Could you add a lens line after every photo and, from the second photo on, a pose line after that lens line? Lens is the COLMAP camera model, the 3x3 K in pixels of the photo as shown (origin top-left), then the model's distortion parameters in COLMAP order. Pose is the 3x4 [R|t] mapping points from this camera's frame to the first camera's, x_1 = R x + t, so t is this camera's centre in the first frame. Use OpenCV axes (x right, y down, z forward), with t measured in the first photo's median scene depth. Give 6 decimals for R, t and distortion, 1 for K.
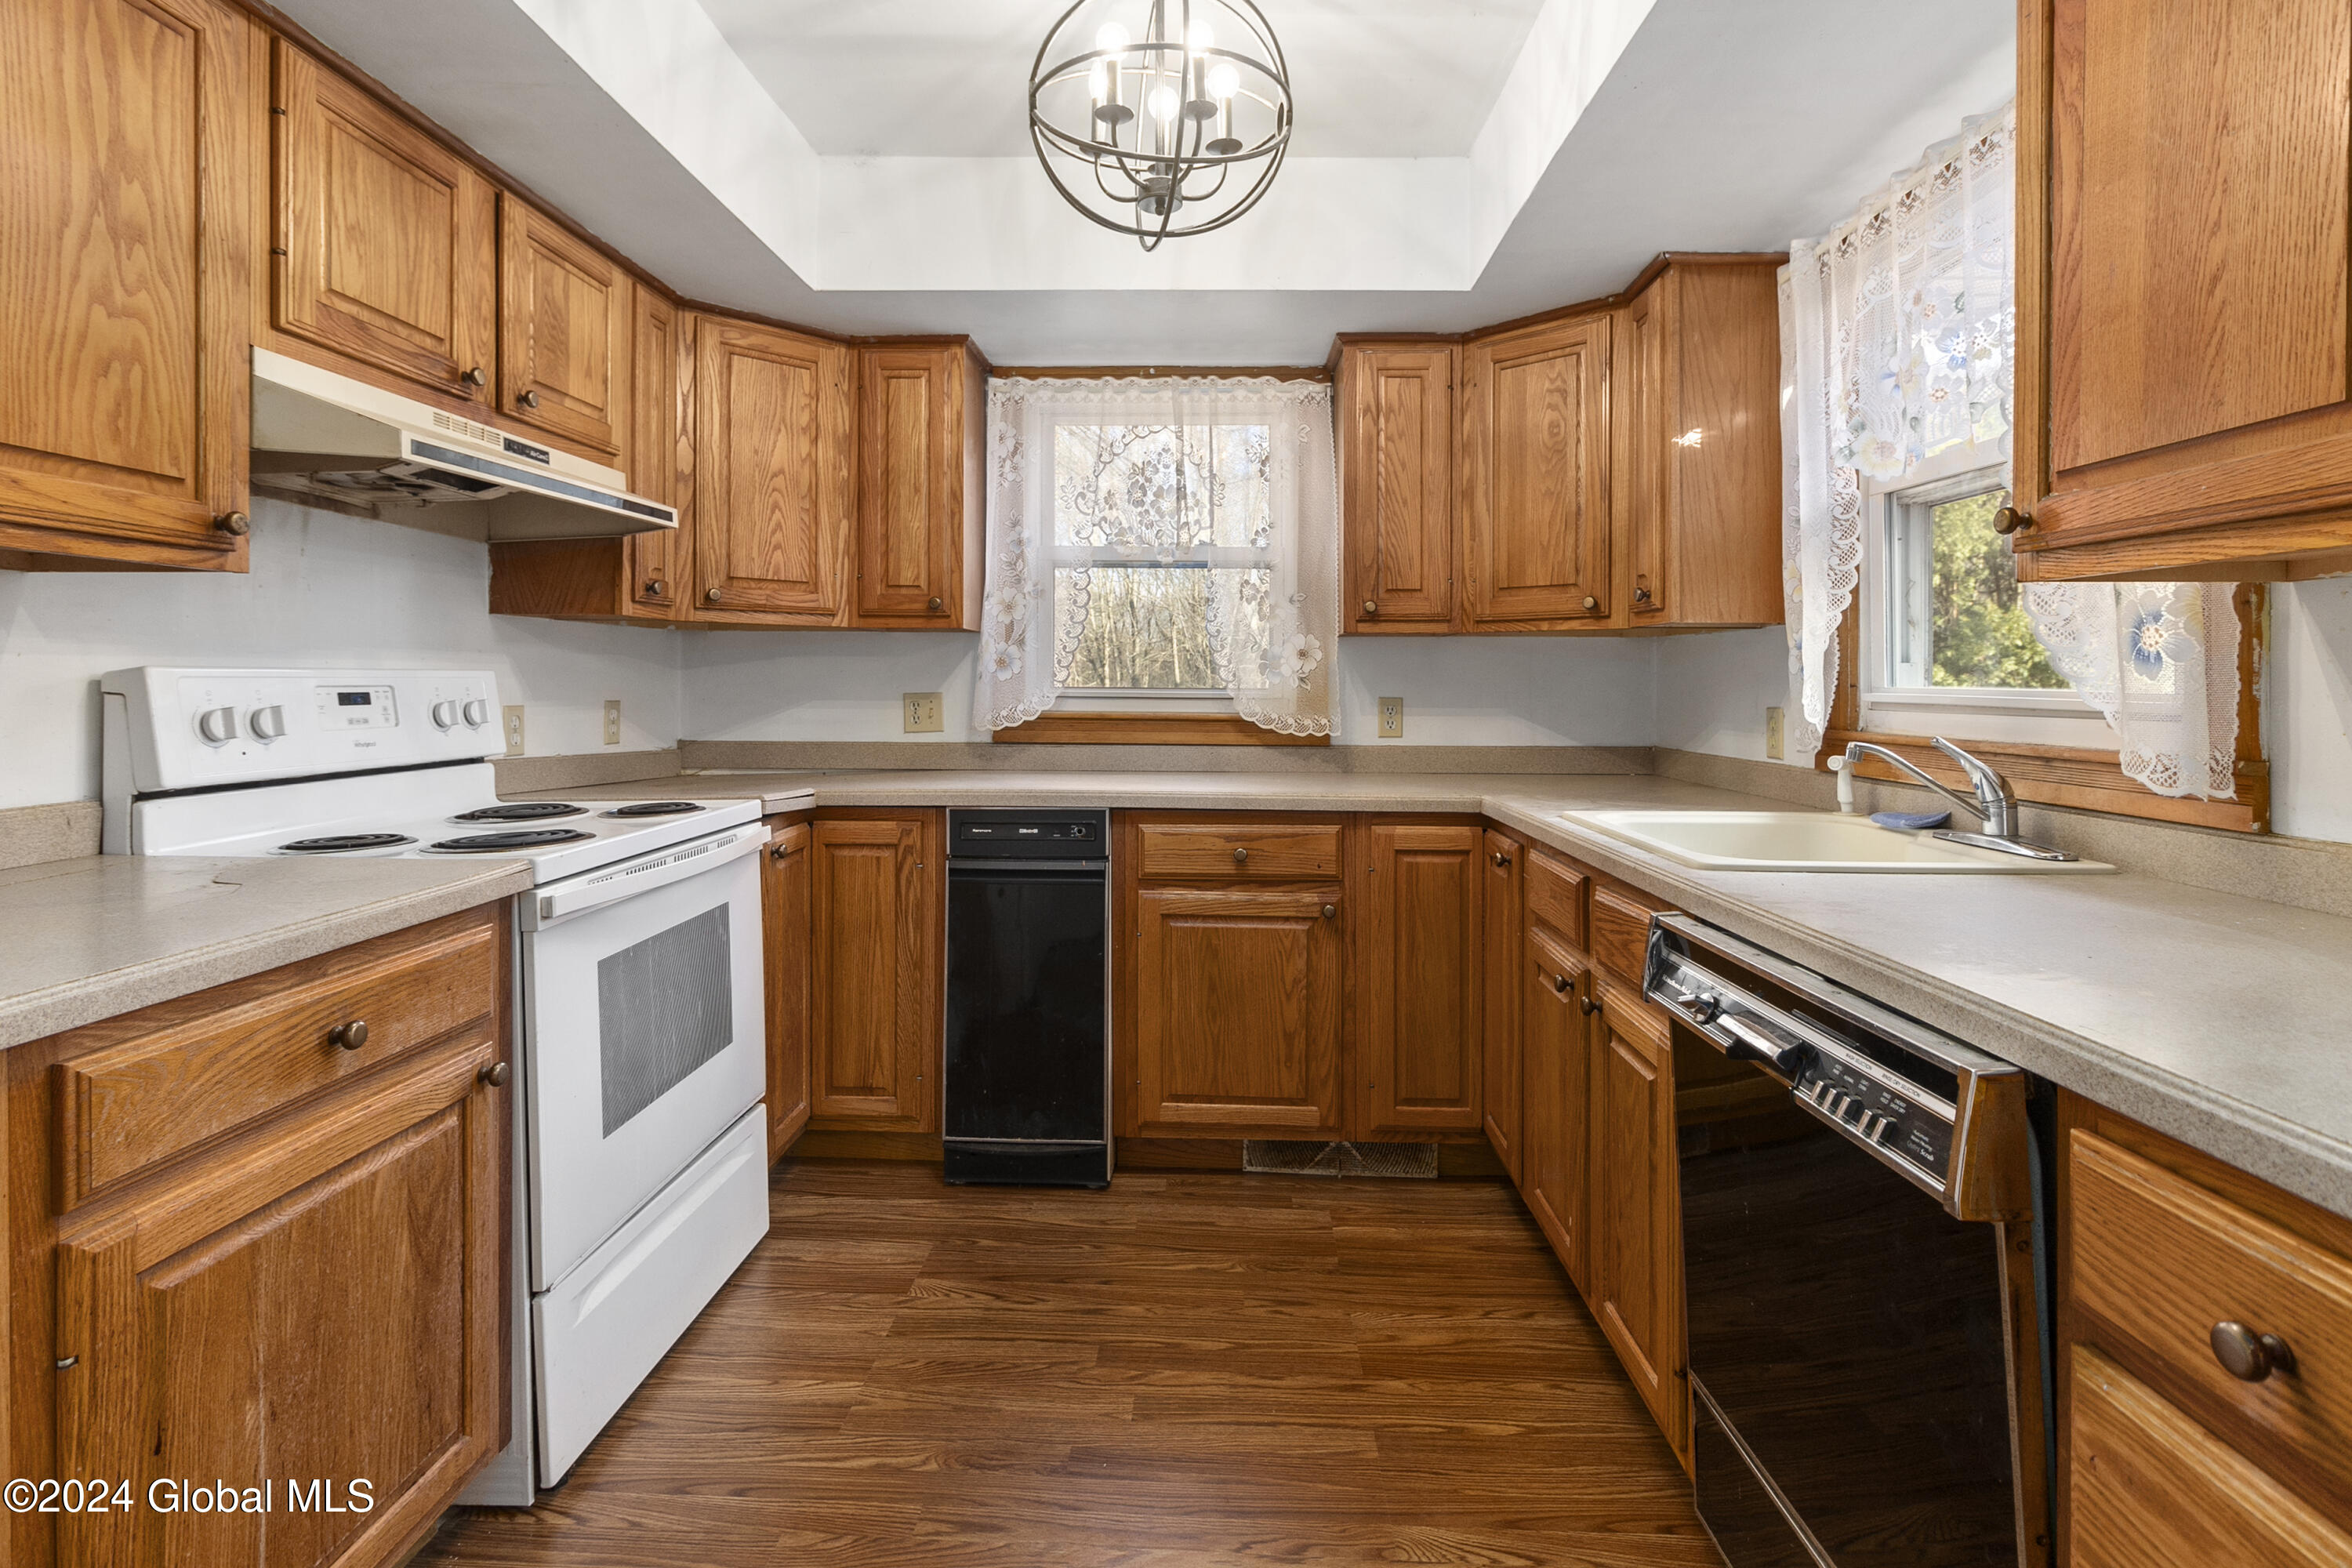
lens RADIAL K [[1098.3, 0, 1178.9], [0, 1098.3, 685.1], [0, 0, 1]] dist [-0.000662, 0.000065]
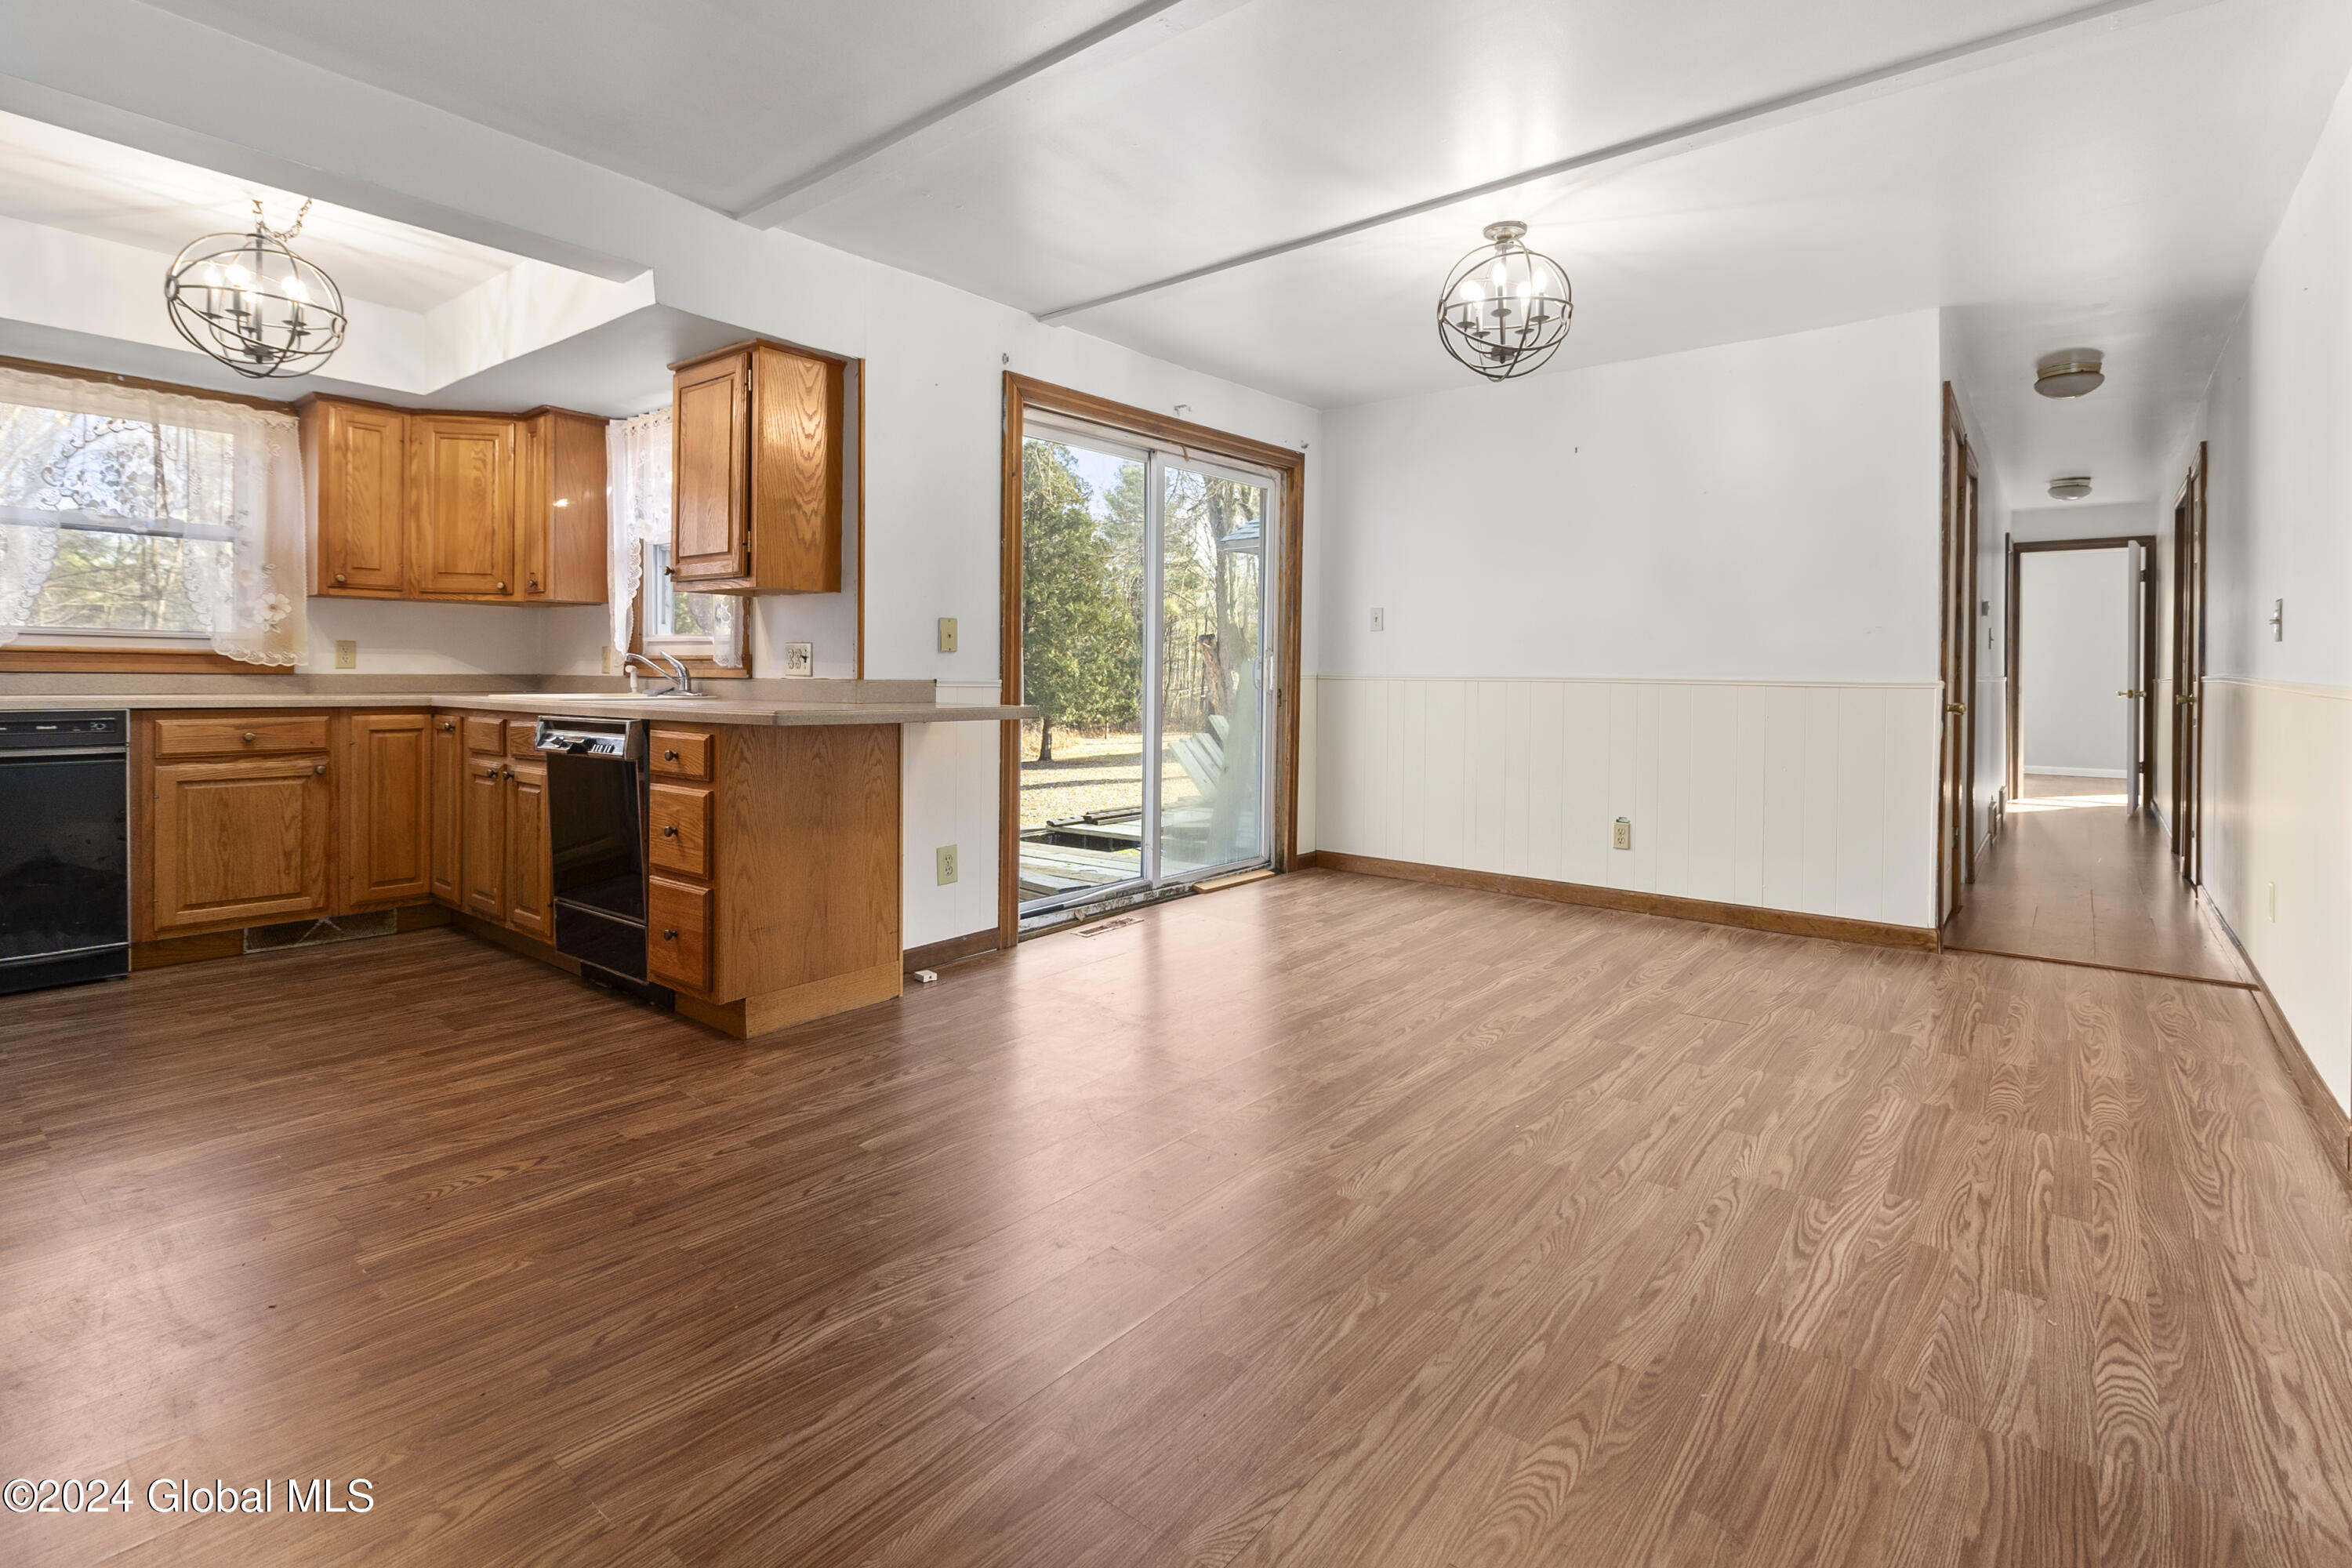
lens RADIAL K [[1108.9, 0, 1181.0], [0, 1108.9, 674.4], [0, 0, 1]] dist [-0.000793, -0.000880]
pose [[0.594560, 0.002151, 0.804048, -0.401917], [-0.006464, 0.999977, 0.002104, 0.055786], [-0.804025, -0.006449, 0.594560, -0.925005]]
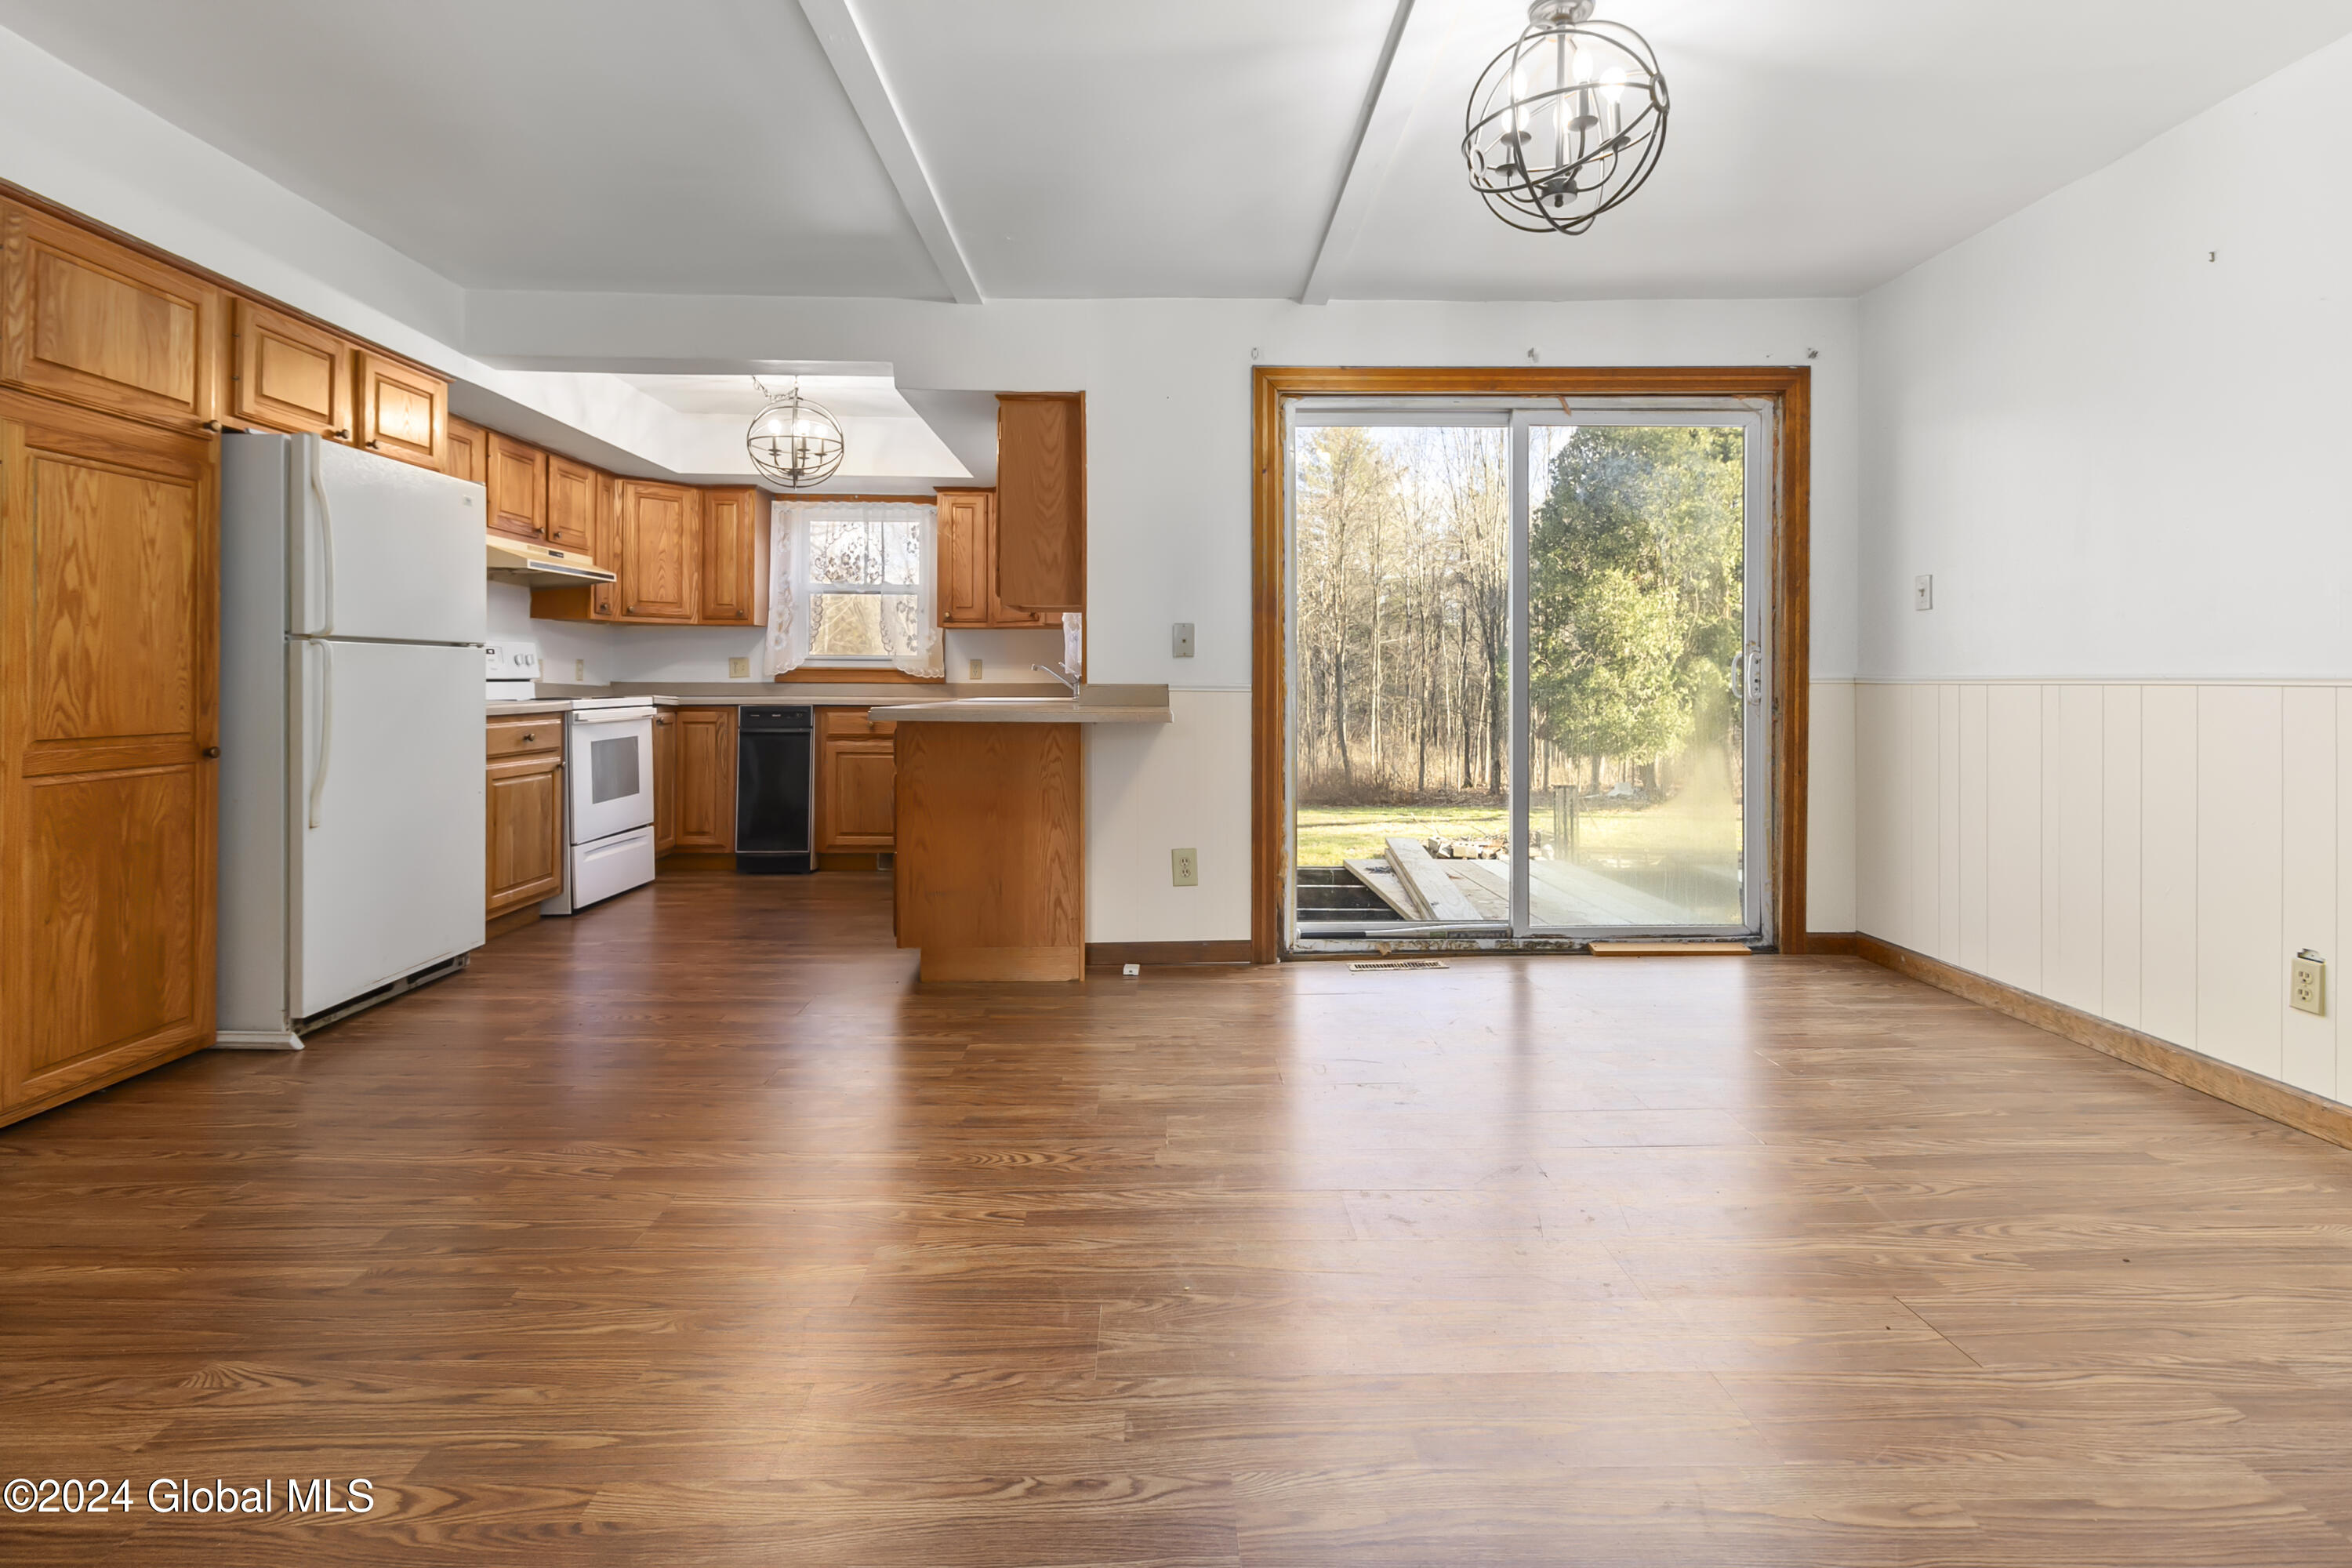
lens RADIAL K [[1108.9, 0, 1181.0], [0, 1108.9, 674.4], [0, 0, 1]] dist [-0.000793, -0.000880]
pose [[0.997773, 0.000057, 0.066698, 0.534259], [0.000441, 0.999972, -0.007444, 0.066239], [-0.066697, 0.007457, 0.997745, -1.306830]]
